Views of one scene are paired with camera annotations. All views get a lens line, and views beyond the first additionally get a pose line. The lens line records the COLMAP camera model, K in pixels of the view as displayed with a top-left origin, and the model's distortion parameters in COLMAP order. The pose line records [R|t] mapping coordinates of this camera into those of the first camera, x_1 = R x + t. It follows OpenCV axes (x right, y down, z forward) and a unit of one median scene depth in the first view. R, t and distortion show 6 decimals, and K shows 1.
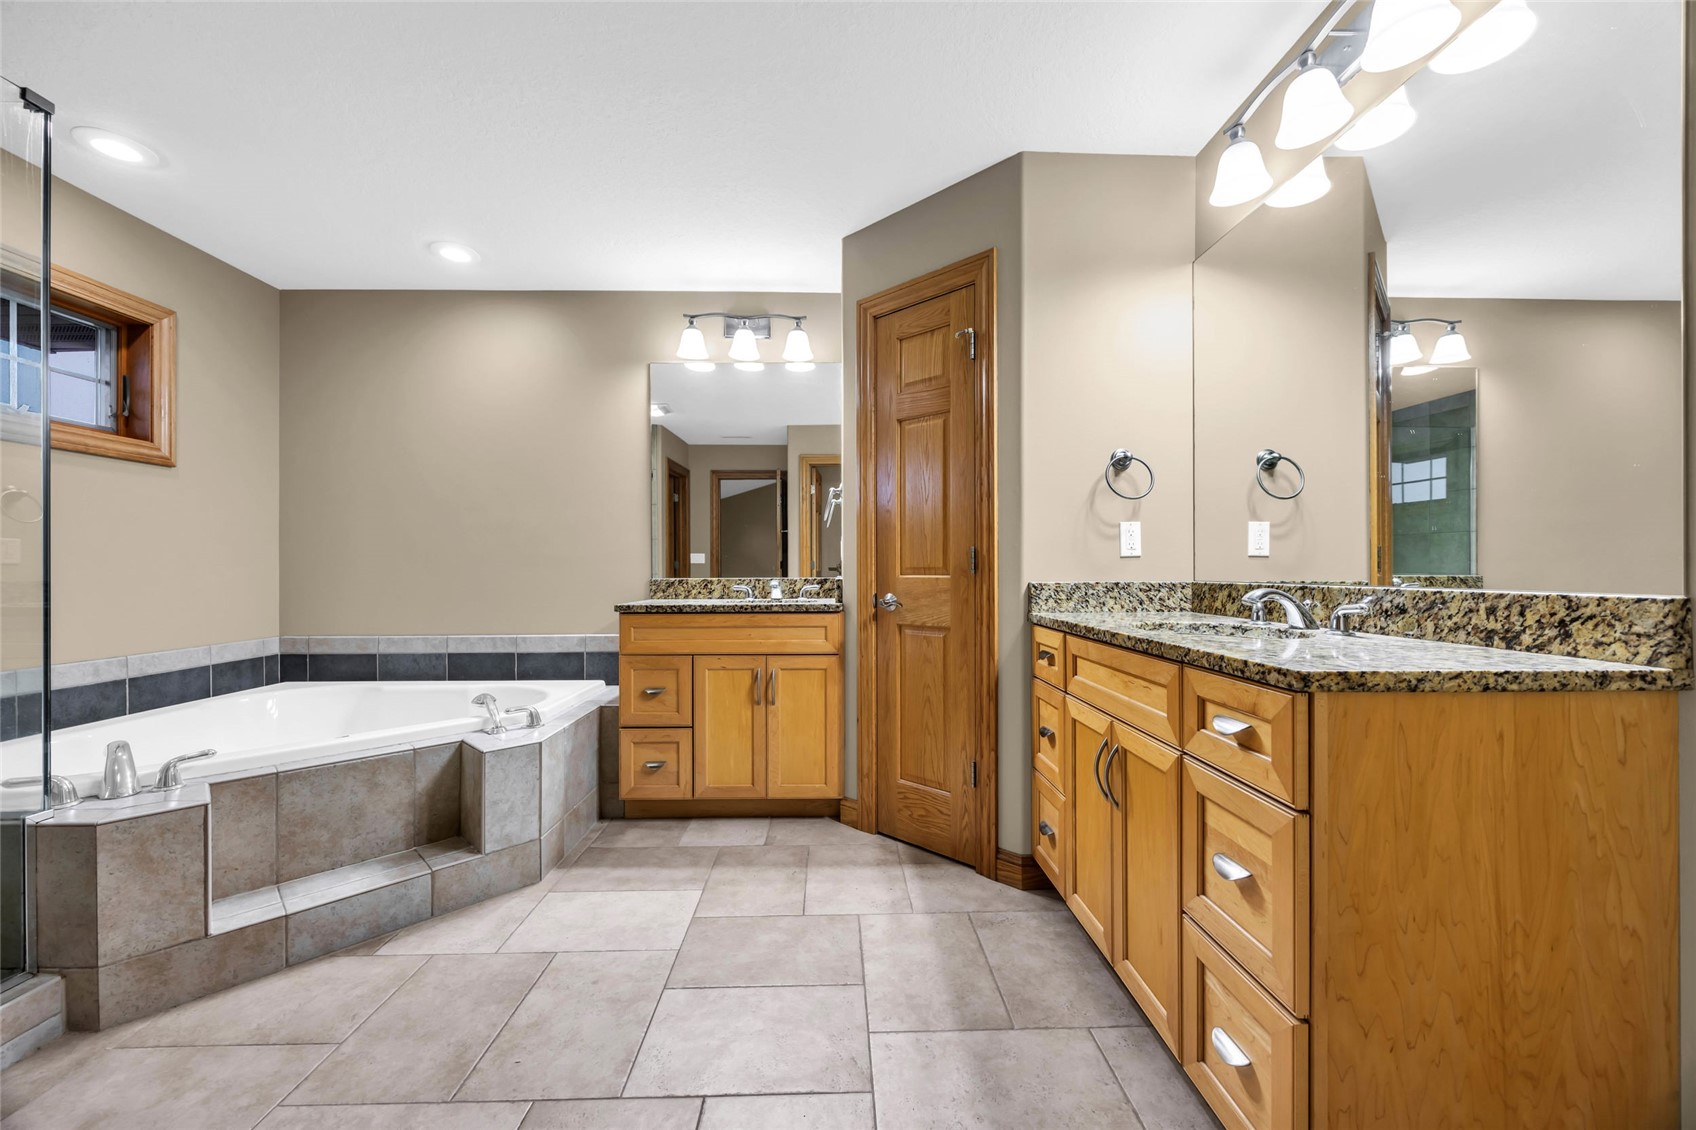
lens RADIAL K [[644.0, 0, 847.0], [0, 644.0, 569.4], [0, 0, 1]] dist [-0.000851, -0.000218]
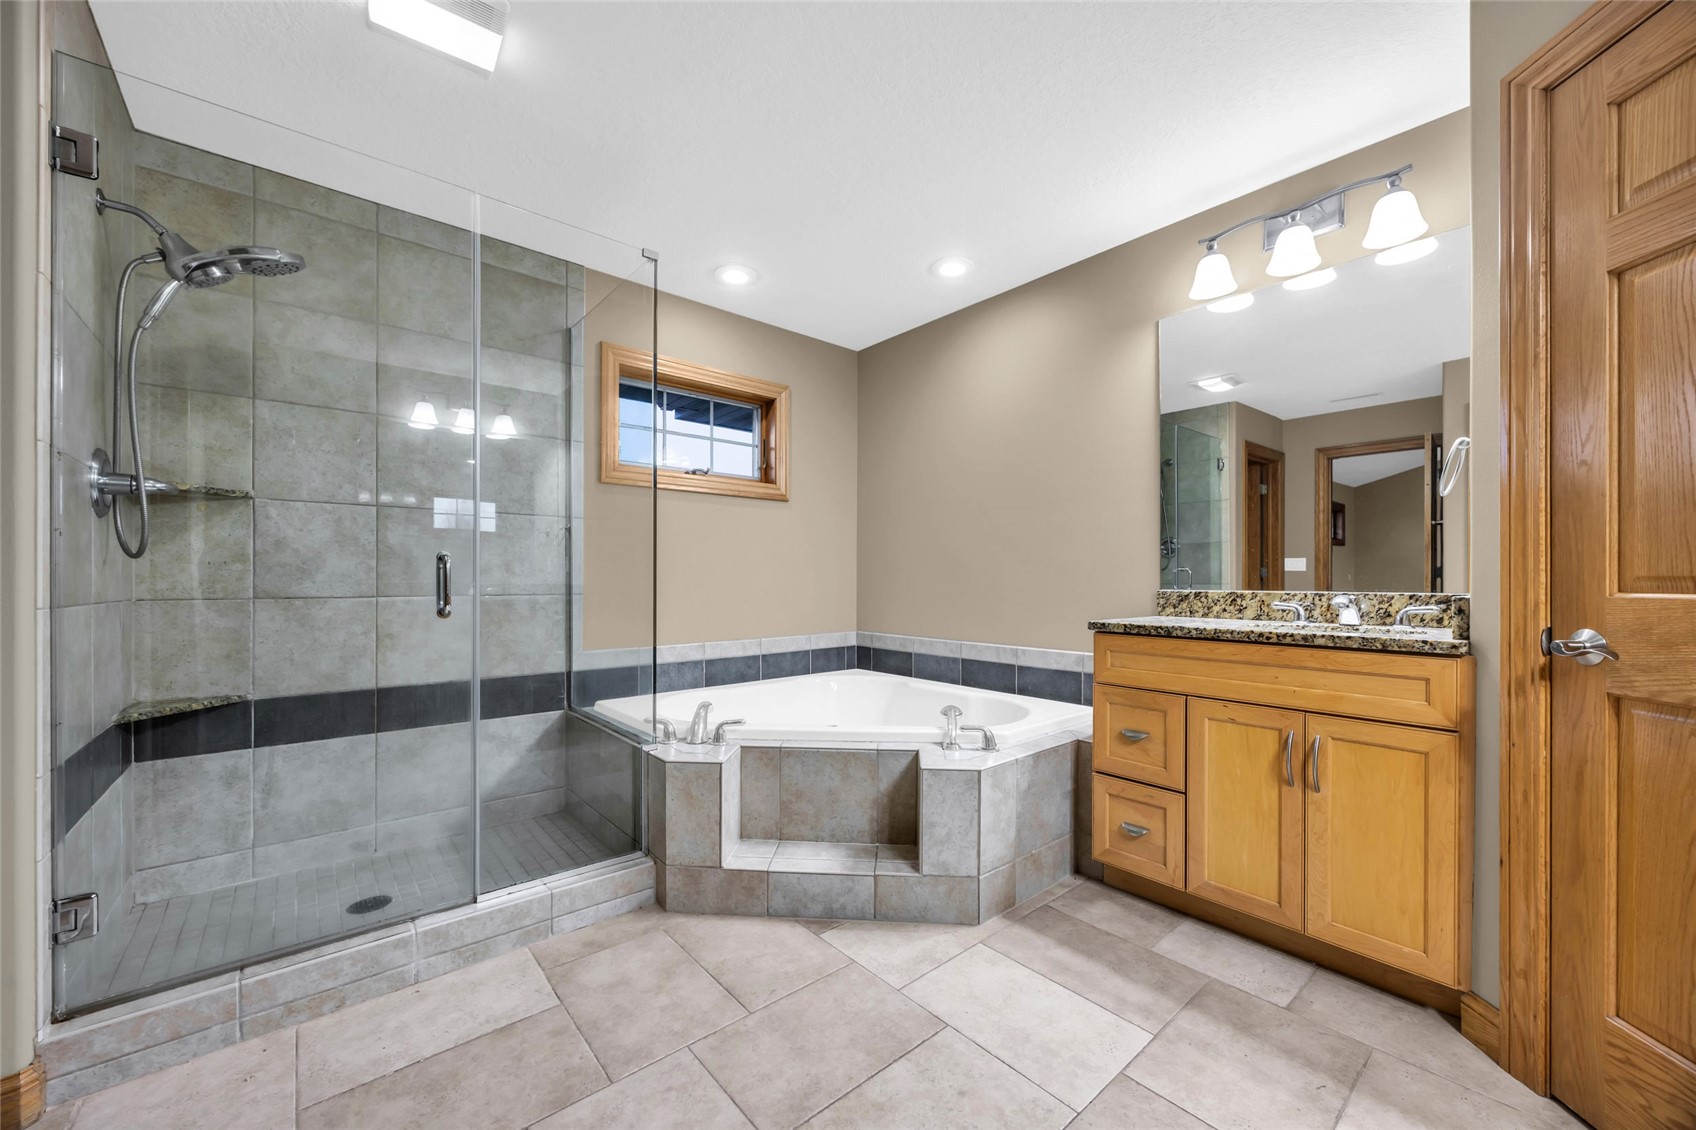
lens RADIAL K [[646.6, 0, 846.9], [0, 646.6, 578.2], [0, 0, 1]] dist [-0.002886, 0.000009]
pose [[0.630733, 0.003527, -0.775992, 0.100189], [-0.002812, 0.999993, 0.002259, -0.001269], [0.775995, 0.000758, 0.630738, 0.272611]]
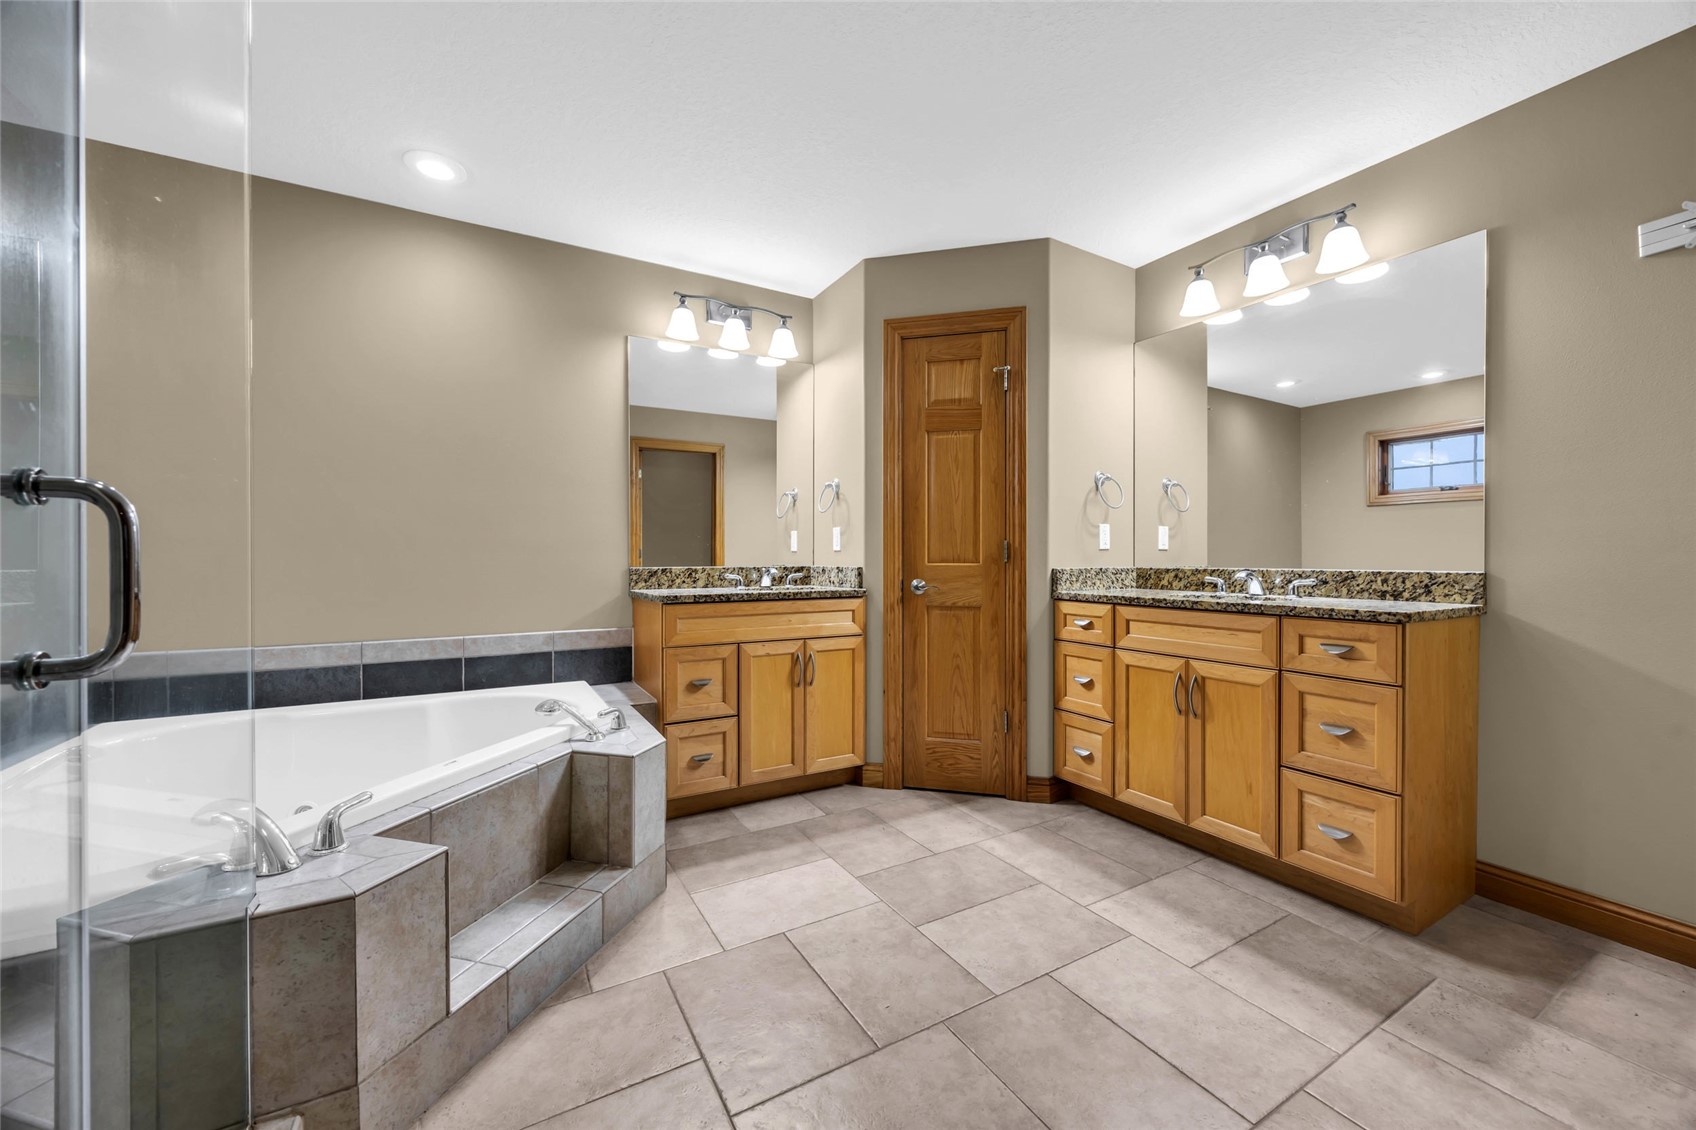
lens RADIAL K [[647.2, 0, 848.7], [0, 647.2, 560.6], [0, 0, 1]] dist [0.000253, 0.000254]
pose [[0.878698, 0.000099, 0.477379, -0.656051], [-0.002057, 0.999991, 0.003580, 0.000408], [-0.477374, -0.004128, 0.878690, 0.038438]]
